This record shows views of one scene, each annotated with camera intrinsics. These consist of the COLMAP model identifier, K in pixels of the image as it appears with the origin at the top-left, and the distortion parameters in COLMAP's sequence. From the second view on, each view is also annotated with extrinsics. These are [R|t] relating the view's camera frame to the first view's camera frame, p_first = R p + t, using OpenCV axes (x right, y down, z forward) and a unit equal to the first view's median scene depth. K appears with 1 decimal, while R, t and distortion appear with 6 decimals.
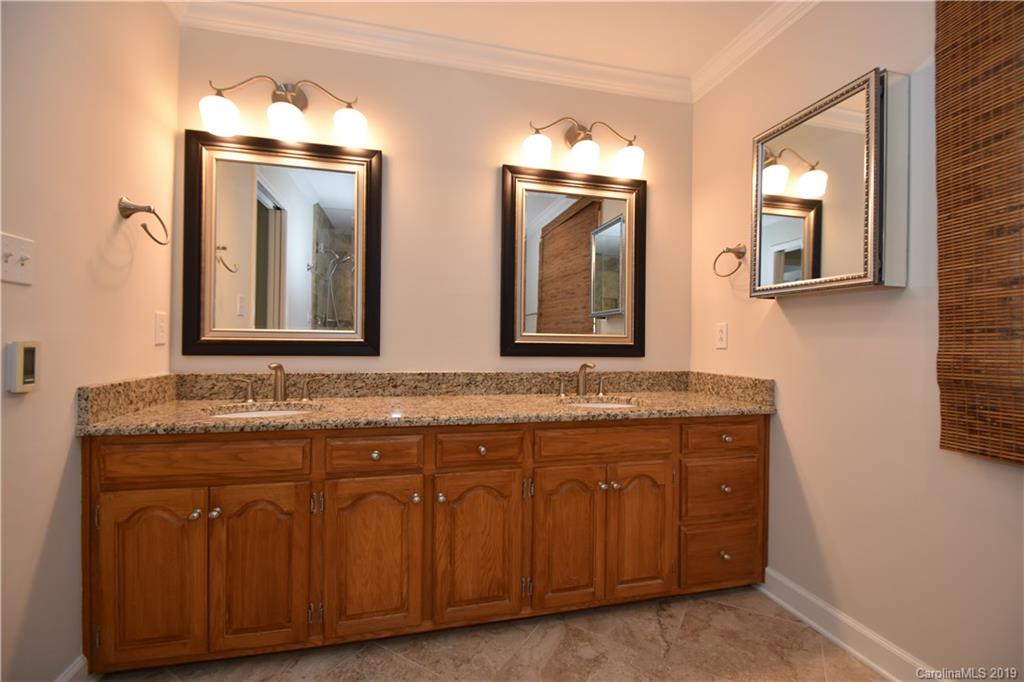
lens RADIAL K [[446.8, 0, 515.2], [0, 446.8, 341.0], [0, 0, 1]] dist [0.012839, -0.017232]
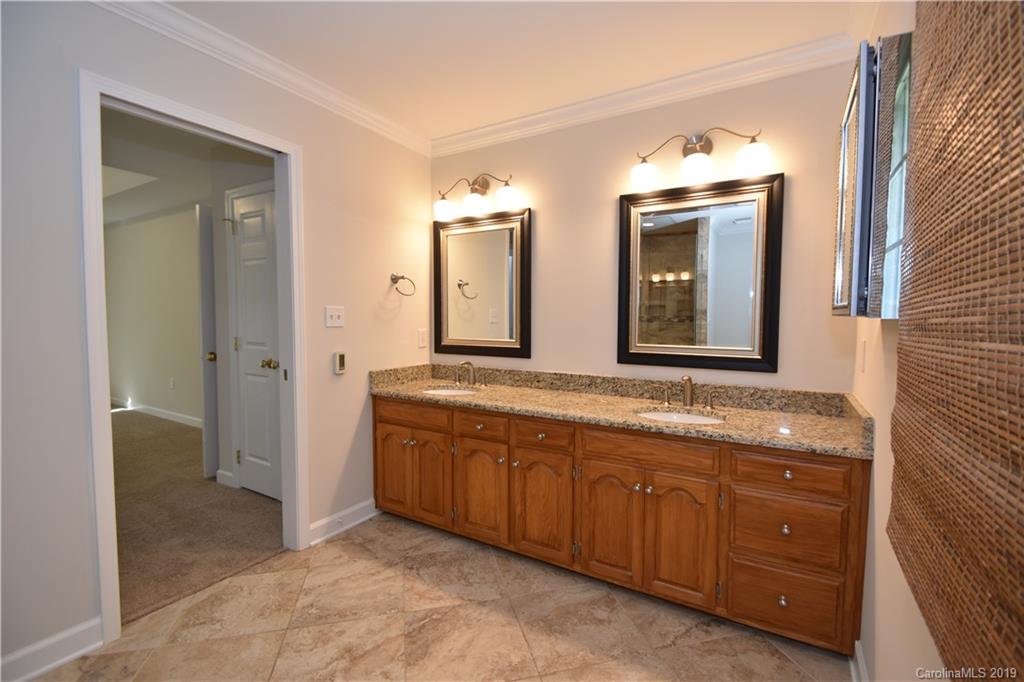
lens RADIAL K [[446.8, 0, 515.2], [0, 446.8, 341.0], [0, 0, 1]] dist [0.012839, -0.017232]
pose [[0.709883, 0.027762, -0.703772, 0.748918], [0.005840, 0.998956, 0.045297, -0.098378], [0.704295, -0.036265, 0.708980, -0.008318]]
